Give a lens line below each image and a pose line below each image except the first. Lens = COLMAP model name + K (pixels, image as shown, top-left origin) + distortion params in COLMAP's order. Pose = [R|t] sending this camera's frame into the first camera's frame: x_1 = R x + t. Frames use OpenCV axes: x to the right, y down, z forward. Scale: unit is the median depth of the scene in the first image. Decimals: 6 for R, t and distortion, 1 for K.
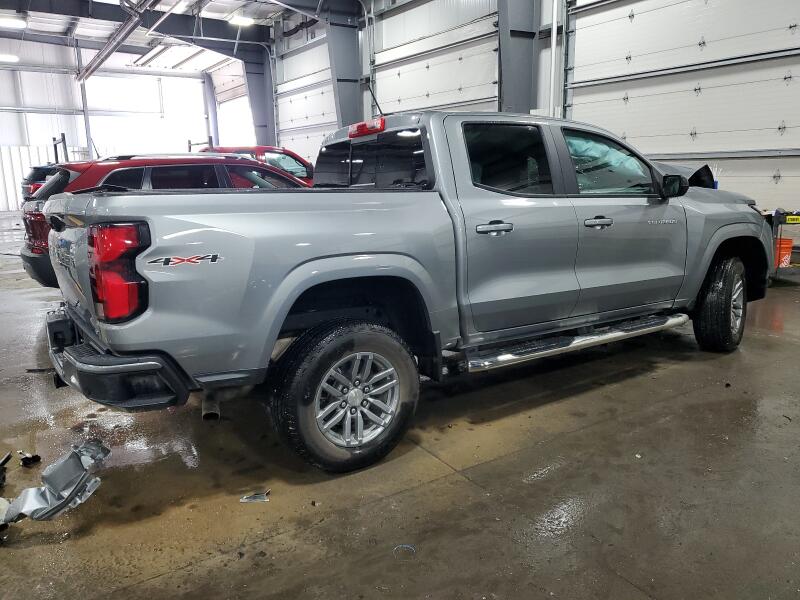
lens RADIAL K [[600.9, 0, 400.0], [0, 600.9, 300.0], [0, 0, 1]] dist [0.061865, 0.001088]
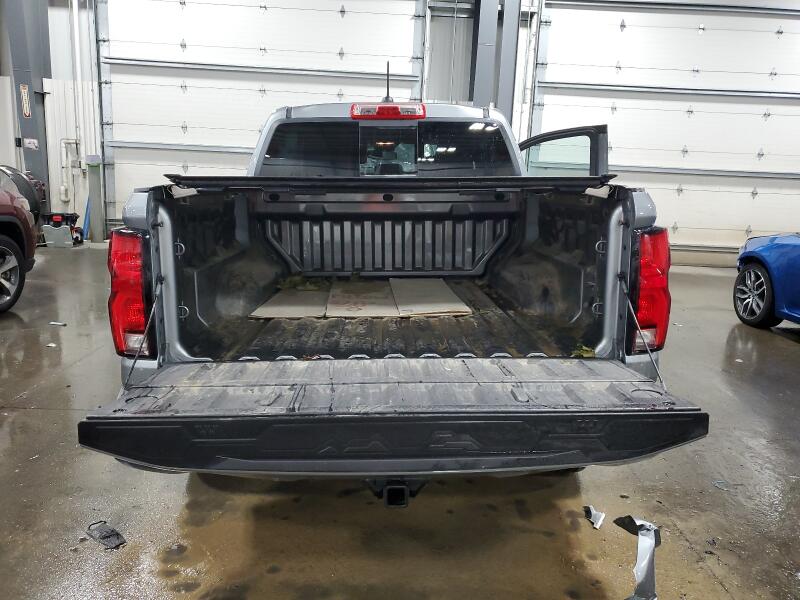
lens RADIAL K [[619.0, 0, 400.0], [0, 619.0, 300.0], [0, 0, 1]] dist [-0.001873, -0.001100]
pose [[0.525556, -0.127724, 0.841117, -0.873627], [0.128061, 0.989278, 0.070206, -0.063805], [-0.841066, 0.070817, 0.536277, 0.598251]]
